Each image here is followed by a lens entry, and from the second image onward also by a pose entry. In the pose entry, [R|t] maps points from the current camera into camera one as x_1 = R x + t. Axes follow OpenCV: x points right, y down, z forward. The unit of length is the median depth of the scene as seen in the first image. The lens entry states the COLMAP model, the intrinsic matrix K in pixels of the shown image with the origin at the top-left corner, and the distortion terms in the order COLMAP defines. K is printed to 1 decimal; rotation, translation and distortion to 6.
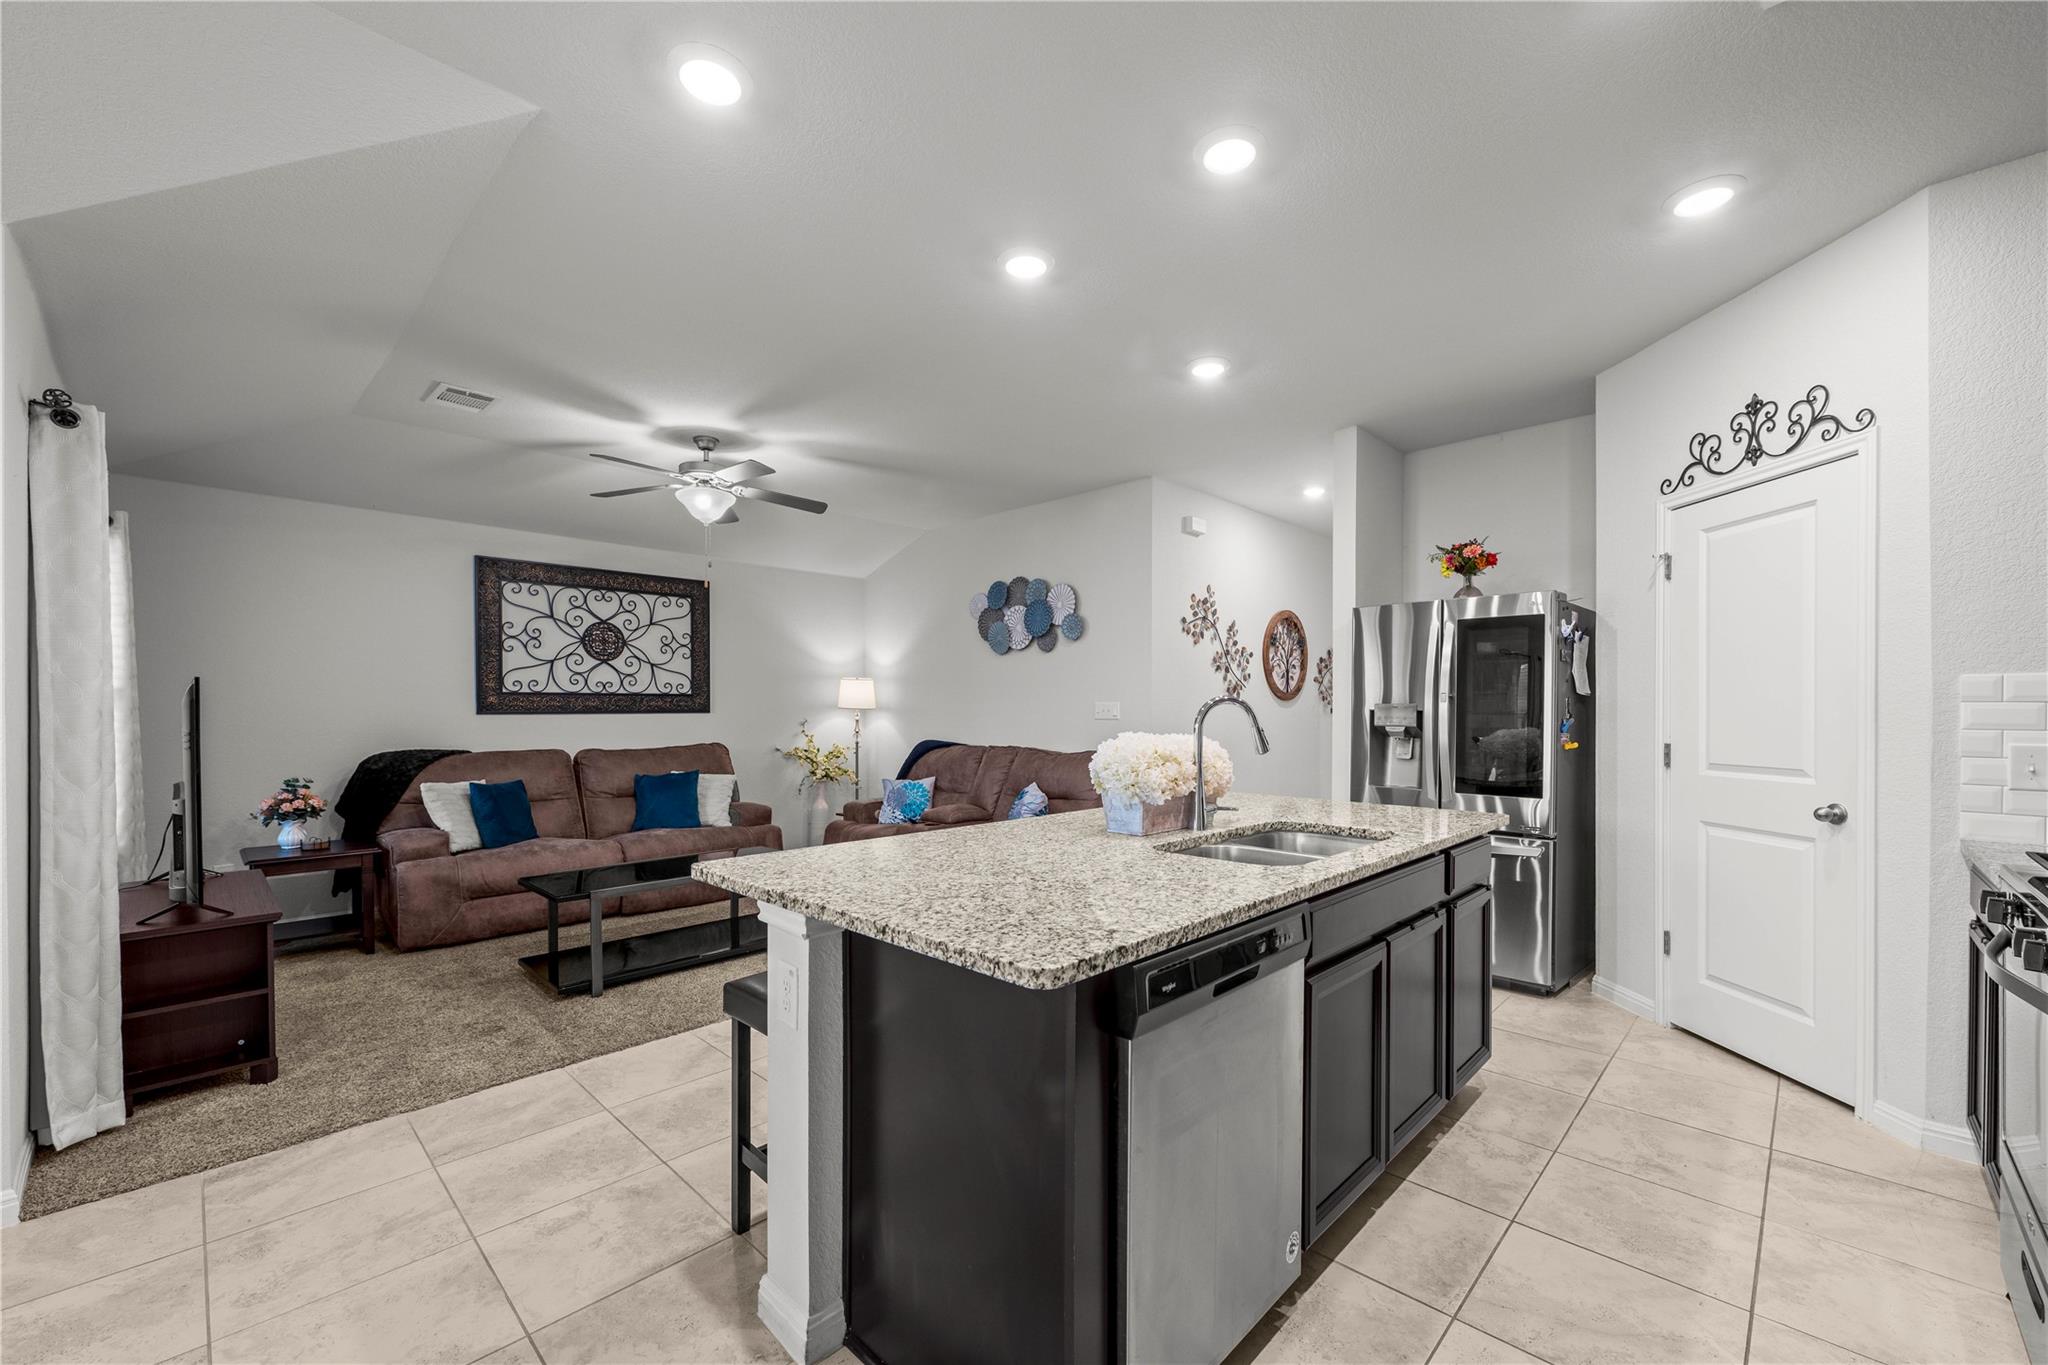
lens RADIAL K [[813.7, 0, 1042.0], [0, 813.7, 717.8], [0, 0, 1]] dist [0.001751, -0.000970]
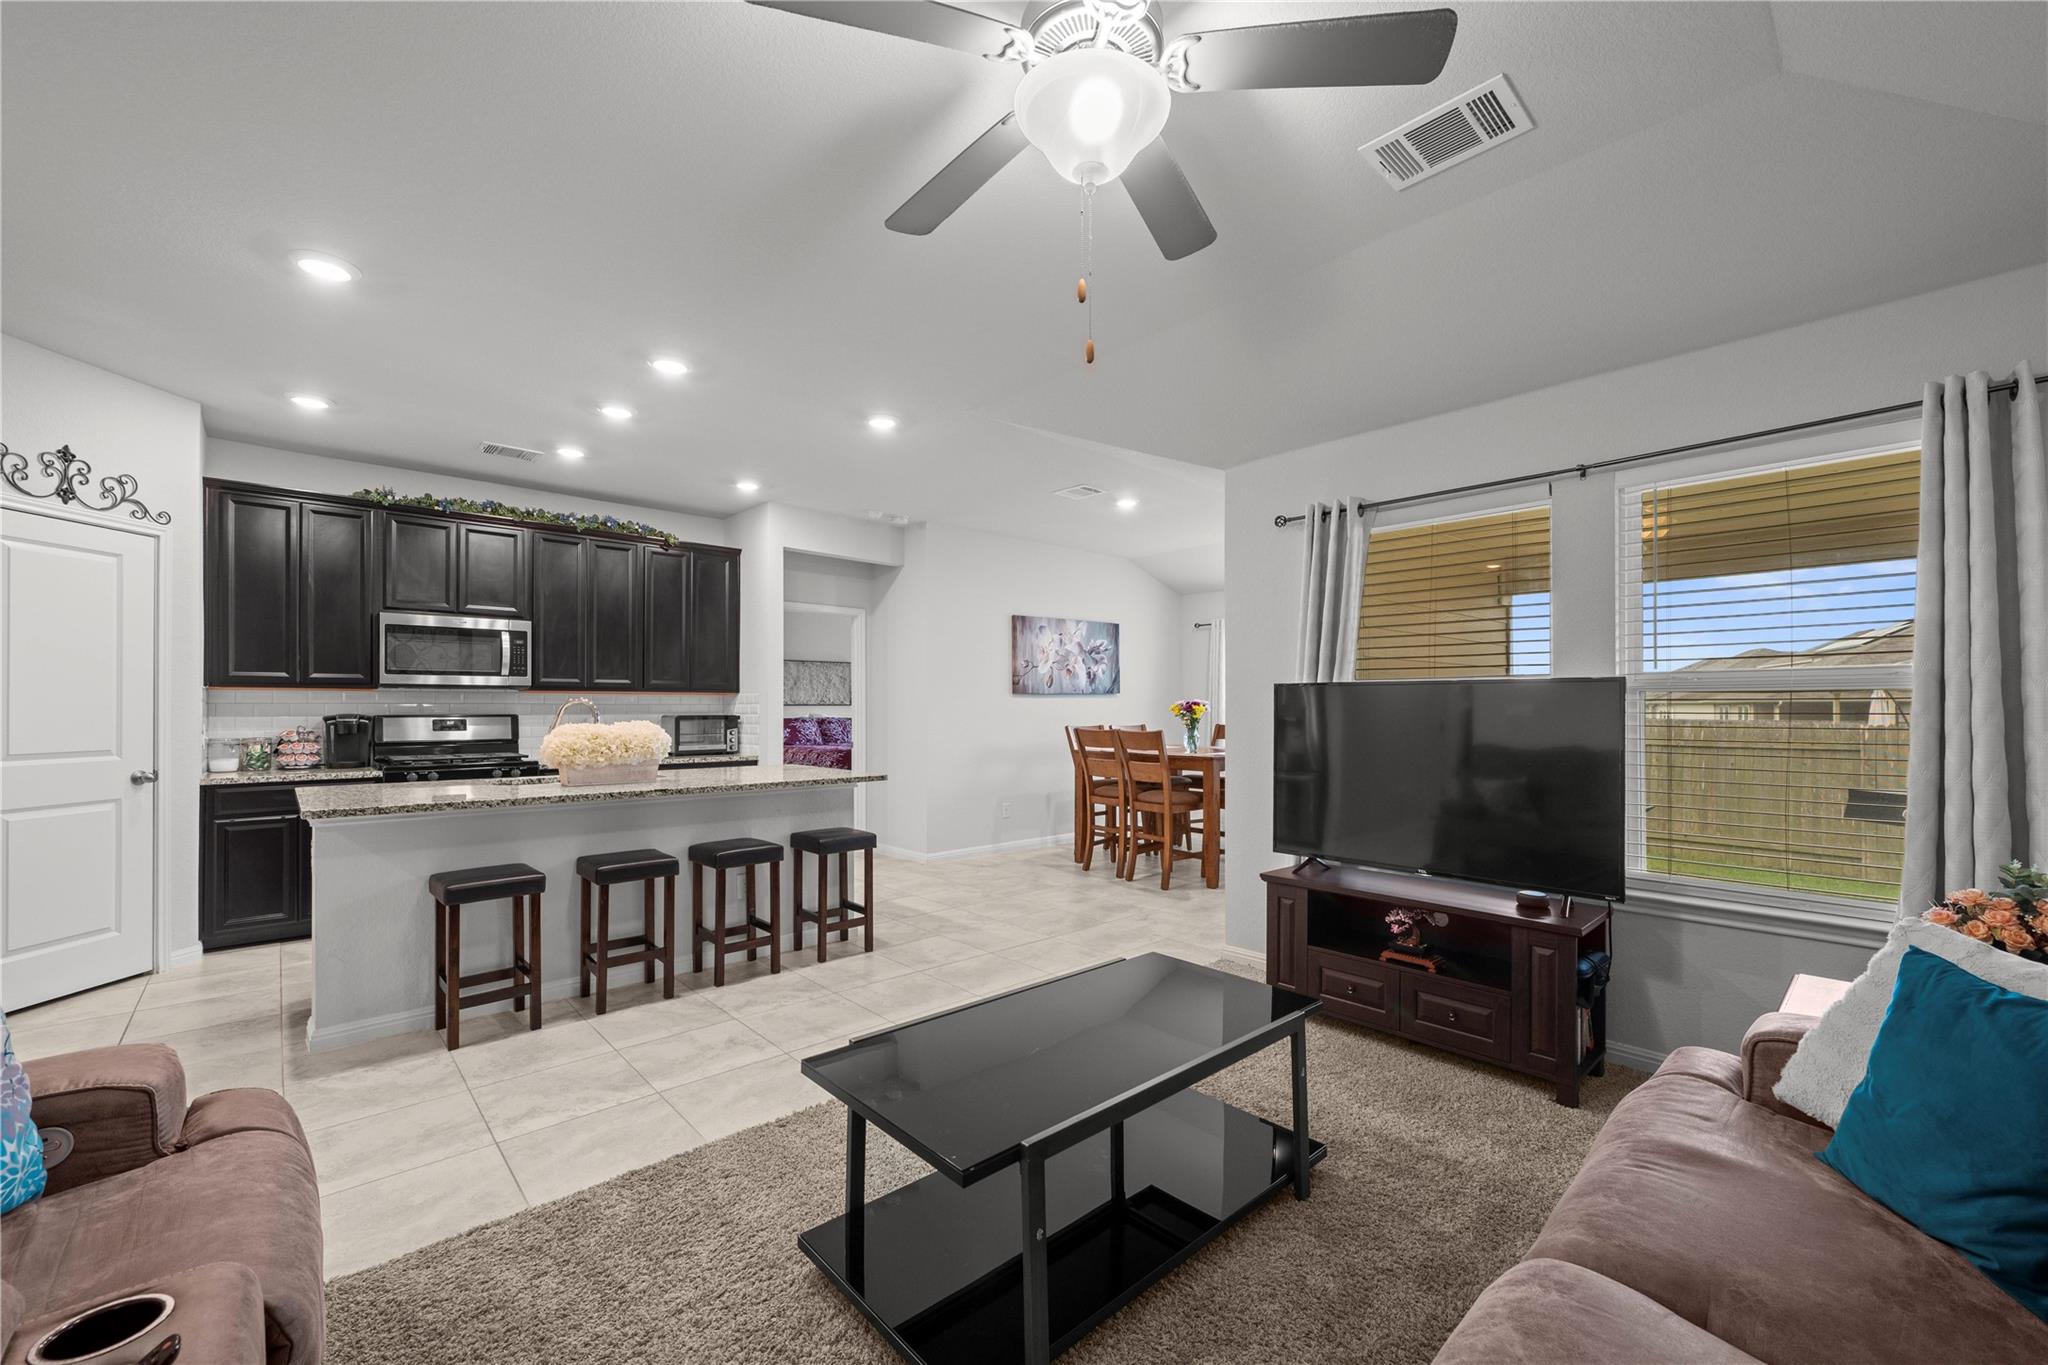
lens RADIAL K [[813.7, 0, 1035.1], [0, 813.7, 704.0], [0, 0, 1]] dist [0.001751, -0.000970]
pose [[-0.998222, -0.001336, 0.059587, -0.506996], [-0.001259, 0.999998, 0.001328, -0.012336], [-0.059589, 0.001251, -0.998222, 1.689636]]
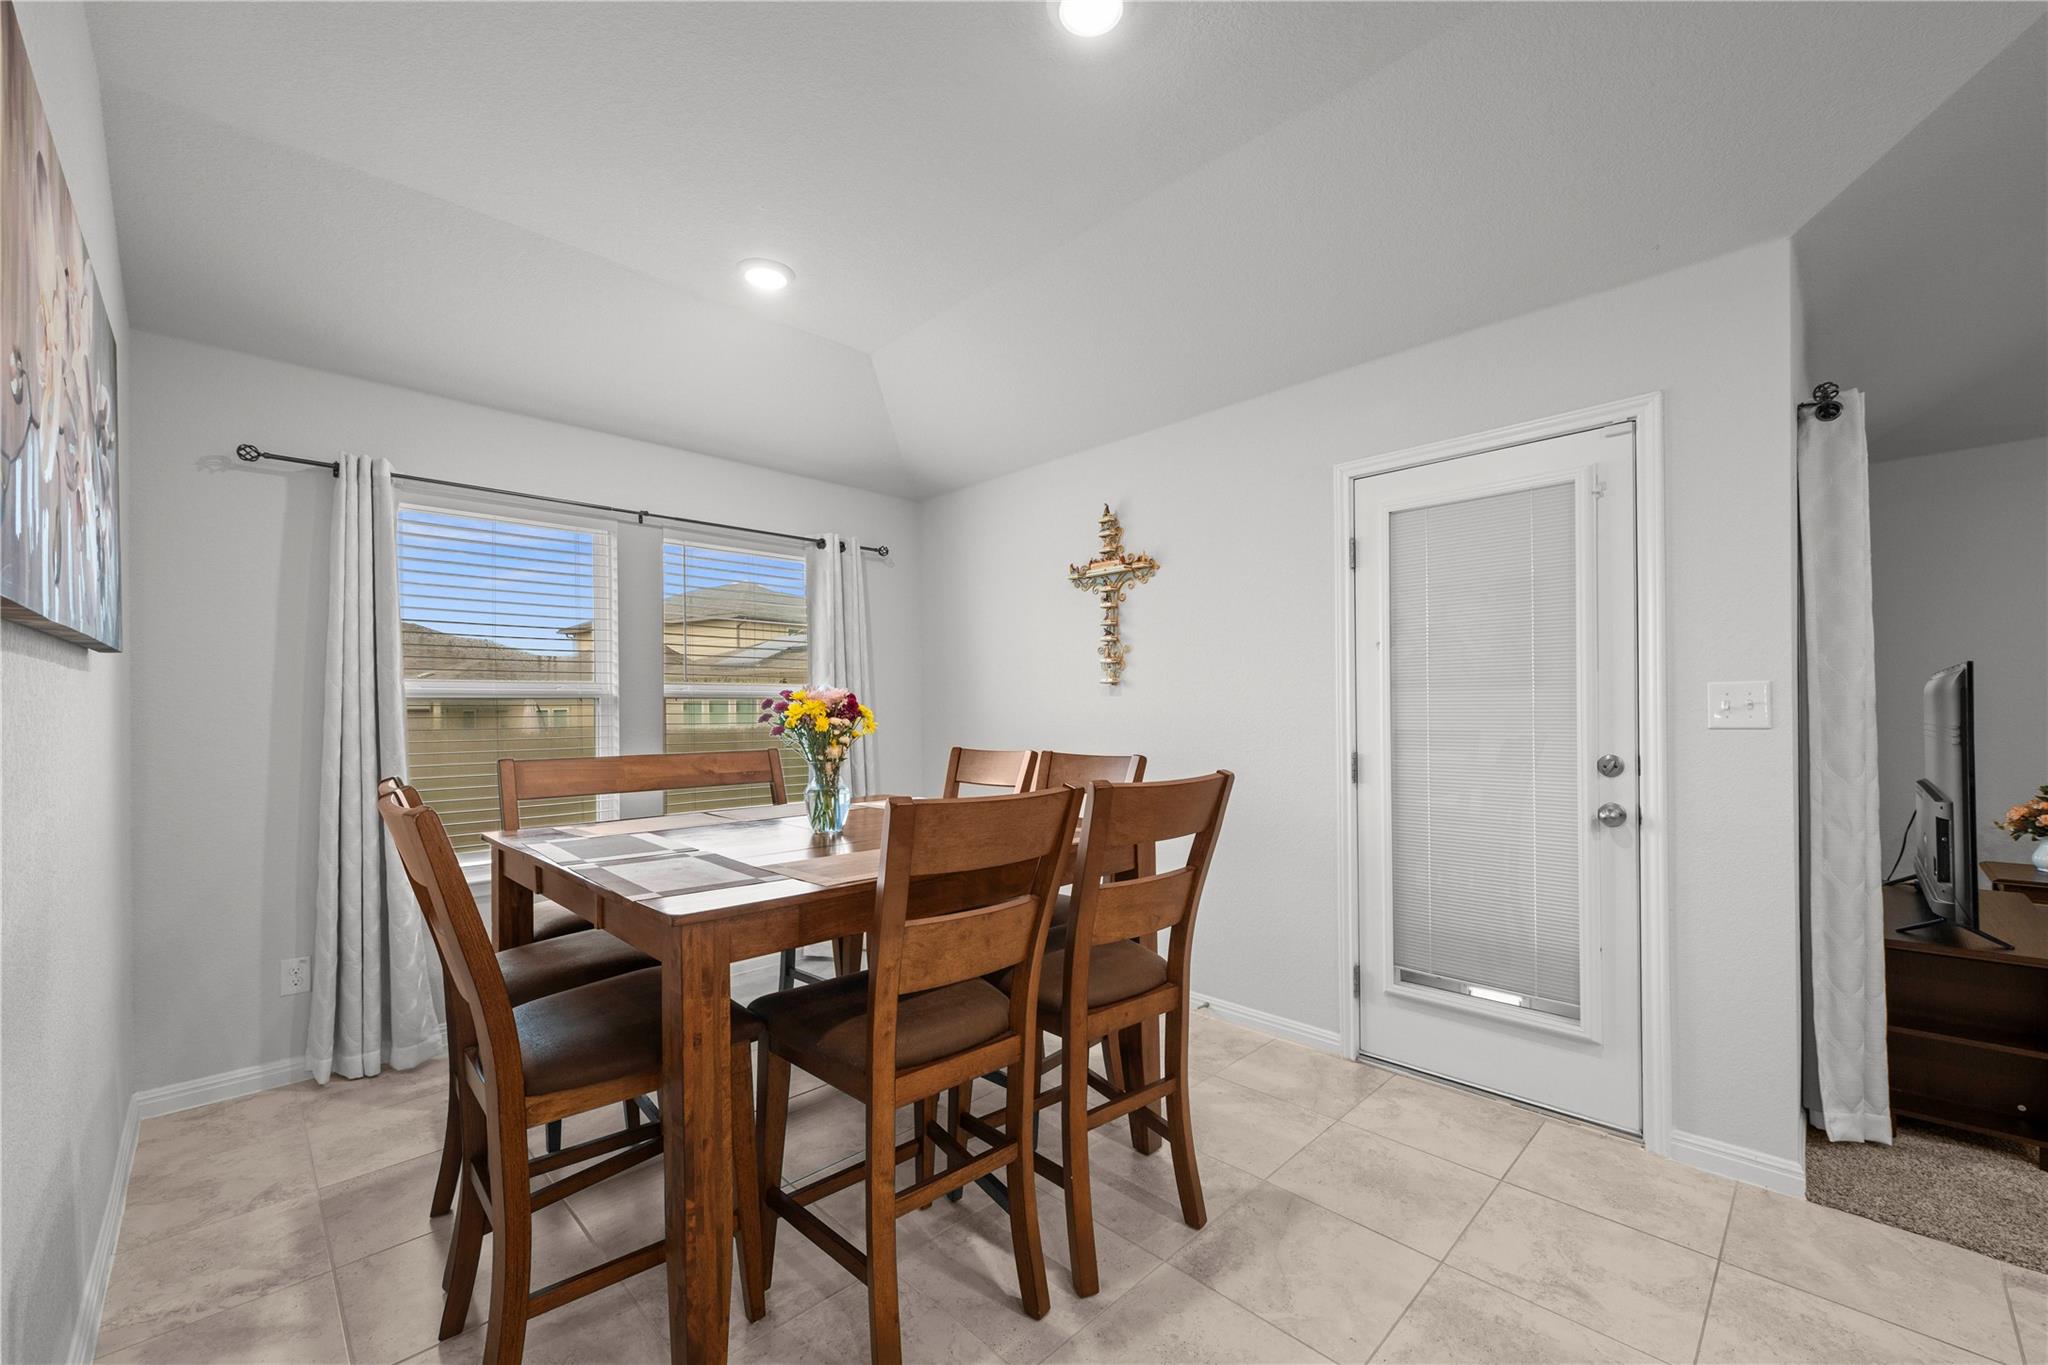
lens RADIAL K [[813.7, 0, 1036.7], [0, 813.7, 711.7], [0, 0, 1]] dist [0.001751, -0.000970]
pose [[-0.026062, 0.000426, -0.999660, -0.114227], [0.003030, 0.999995, 0.000347, -0.000154], [0.999656, -0.003020, -0.026063, 0.031451]]
